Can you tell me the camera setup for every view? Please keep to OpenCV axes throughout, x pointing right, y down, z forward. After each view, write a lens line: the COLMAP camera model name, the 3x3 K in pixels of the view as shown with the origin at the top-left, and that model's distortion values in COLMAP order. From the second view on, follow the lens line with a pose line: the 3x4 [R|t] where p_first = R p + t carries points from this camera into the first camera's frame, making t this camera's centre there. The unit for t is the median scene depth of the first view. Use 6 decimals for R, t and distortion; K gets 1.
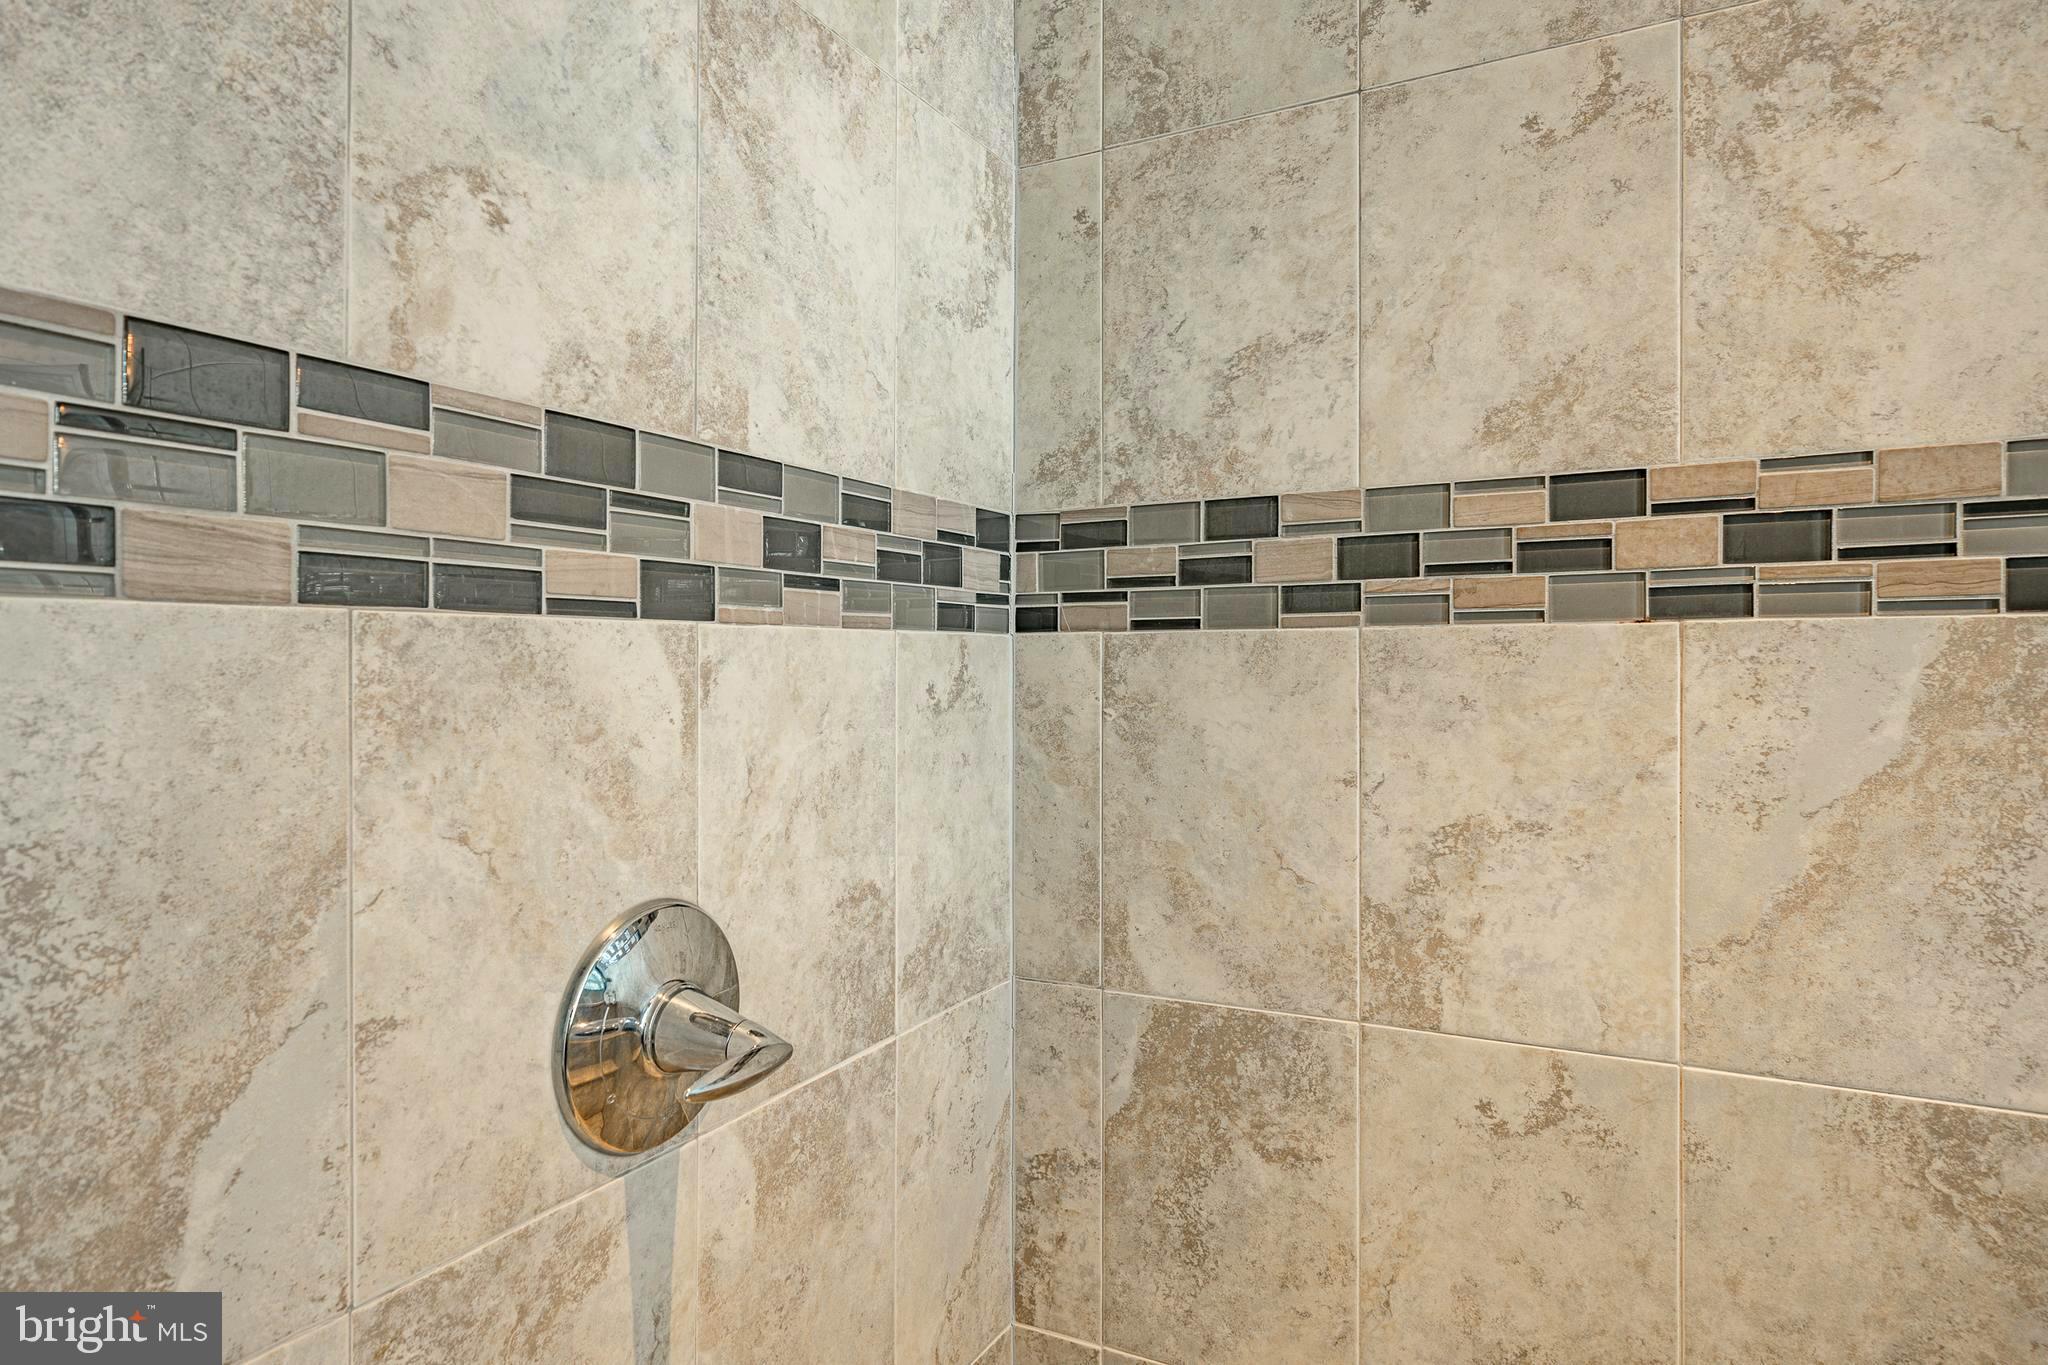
lens RADIAL K [[1218.5, 0, 1014.6], [0, 1218.5, 678.1], [0, 0, 1]] dist [-0.008243, -0.000637]
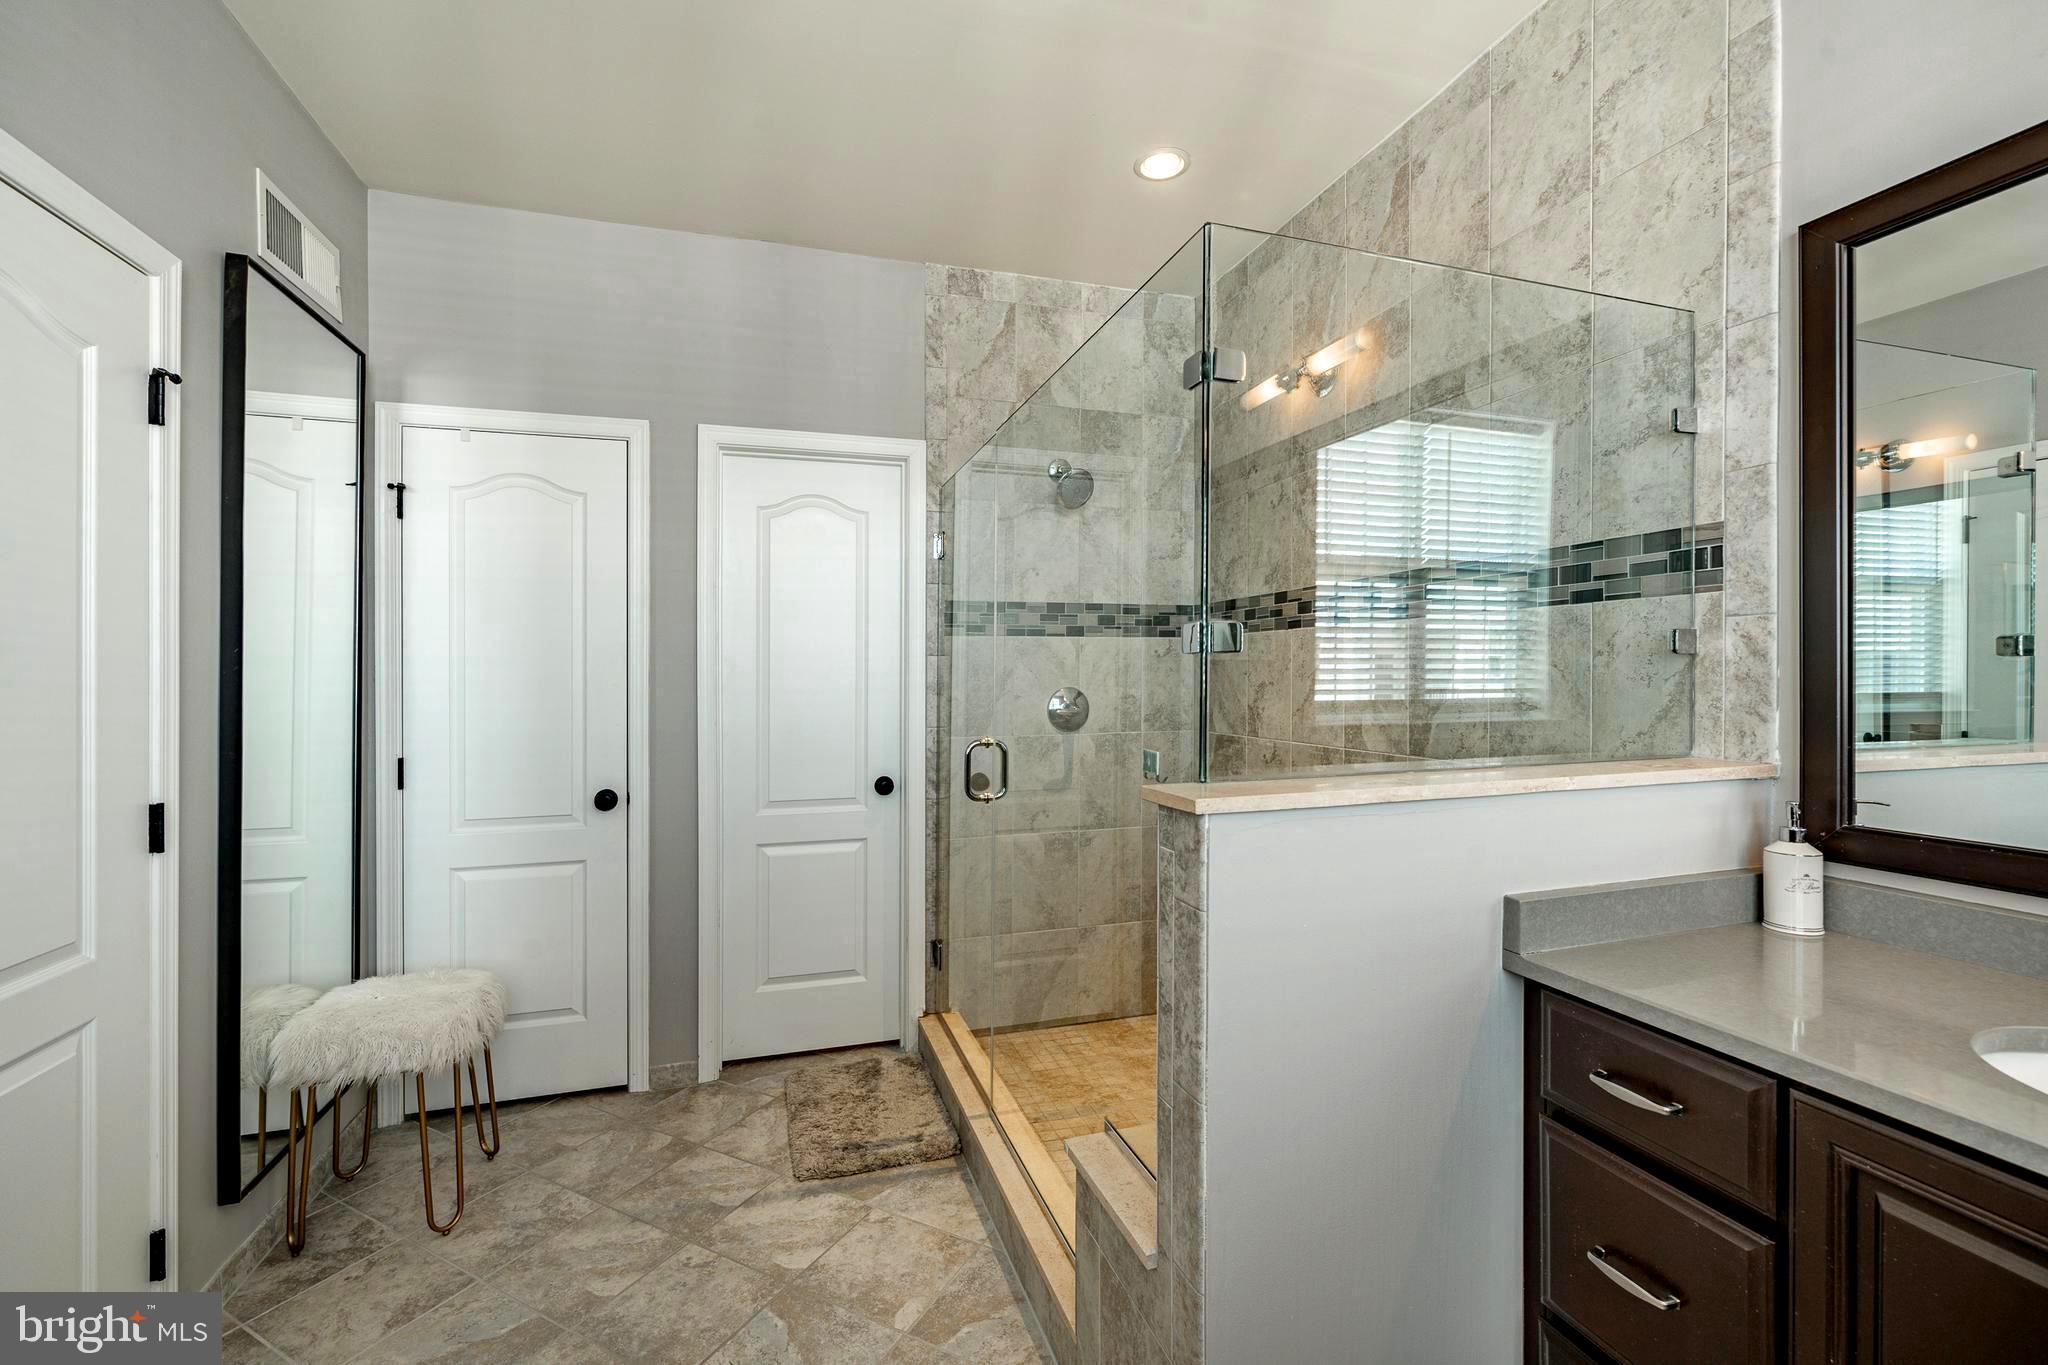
lens RADIAL K [[853.2, 0, 1016.2], [0, 853.2, 675.1], [0, 0, 1]] dist [-0.000361, -0.000182]
pose [[0.728826, 0.003189, -0.684692, 1.871607], [-0.004997, 0.999987, -0.000661, 0.112180], [0.684681, 0.003903, 0.728833, -1.707085]]
